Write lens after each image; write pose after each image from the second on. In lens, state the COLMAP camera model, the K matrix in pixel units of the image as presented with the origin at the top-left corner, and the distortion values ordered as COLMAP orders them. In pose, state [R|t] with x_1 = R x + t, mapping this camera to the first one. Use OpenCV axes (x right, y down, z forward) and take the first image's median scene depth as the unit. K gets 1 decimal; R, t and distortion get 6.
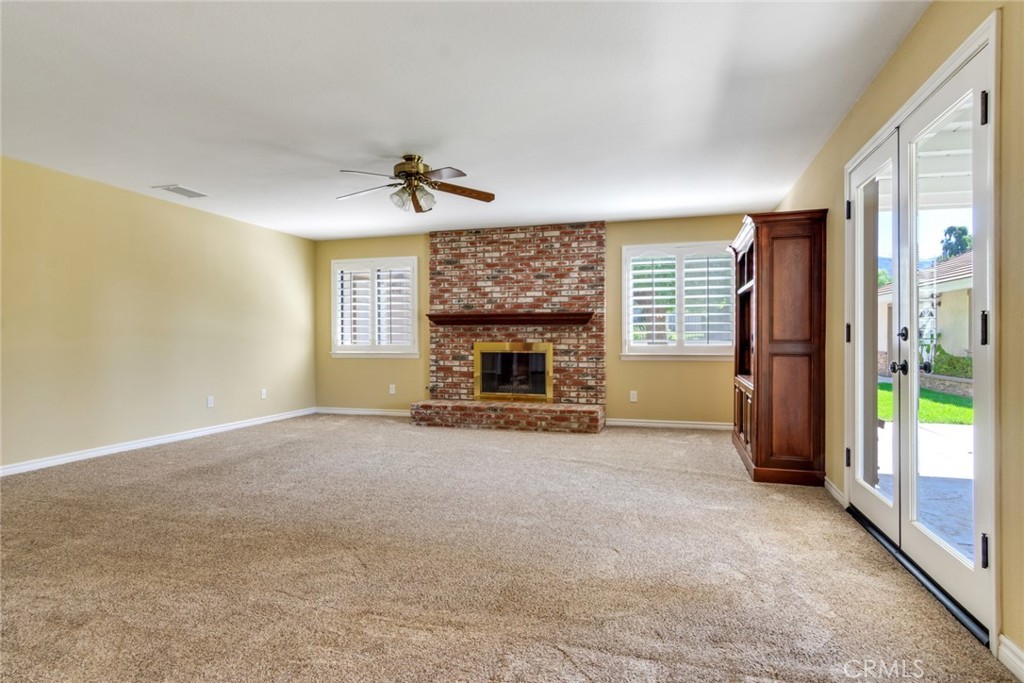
lens RADIAL K [[550.7, 0, 513.8], [0, 550.7, 340.6], [0, 0, 1]] dist [0.005073, -0.004604]
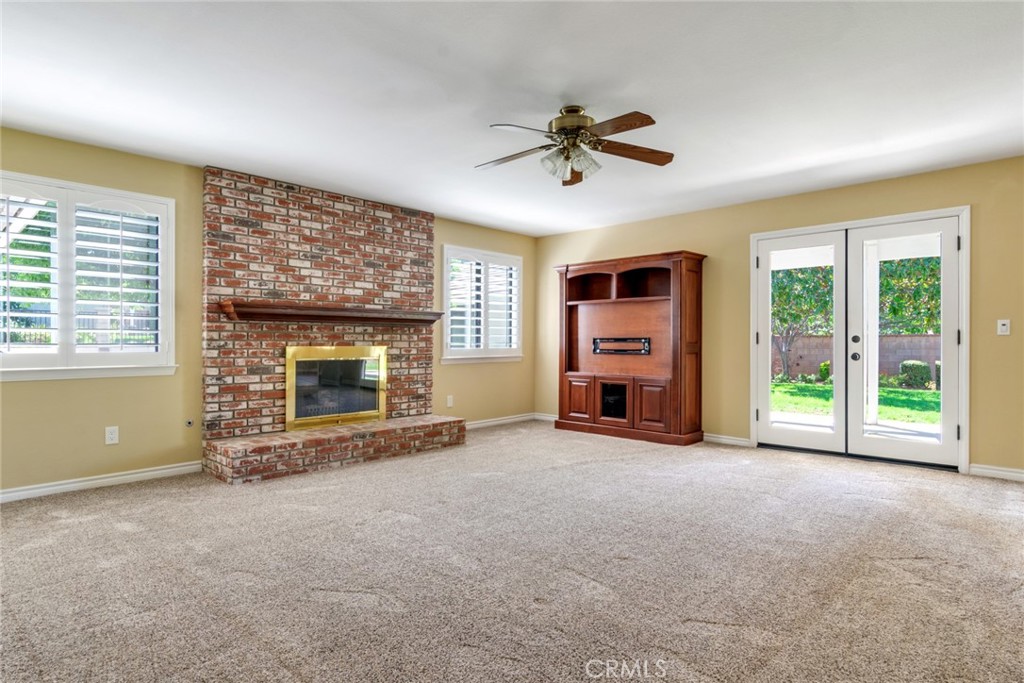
lens RADIAL K [[550.7, 0, 513.2], [0, 550.7, 340.9], [0, 0, 1]] dist [0.005073, -0.004604]
pose [[0.449738, 0.002966, 0.893155, -0.577771], [0.002608, 0.999986, -0.004635, -0.000094], [-0.893157, 0.004414, 0.449724, 0.452568]]
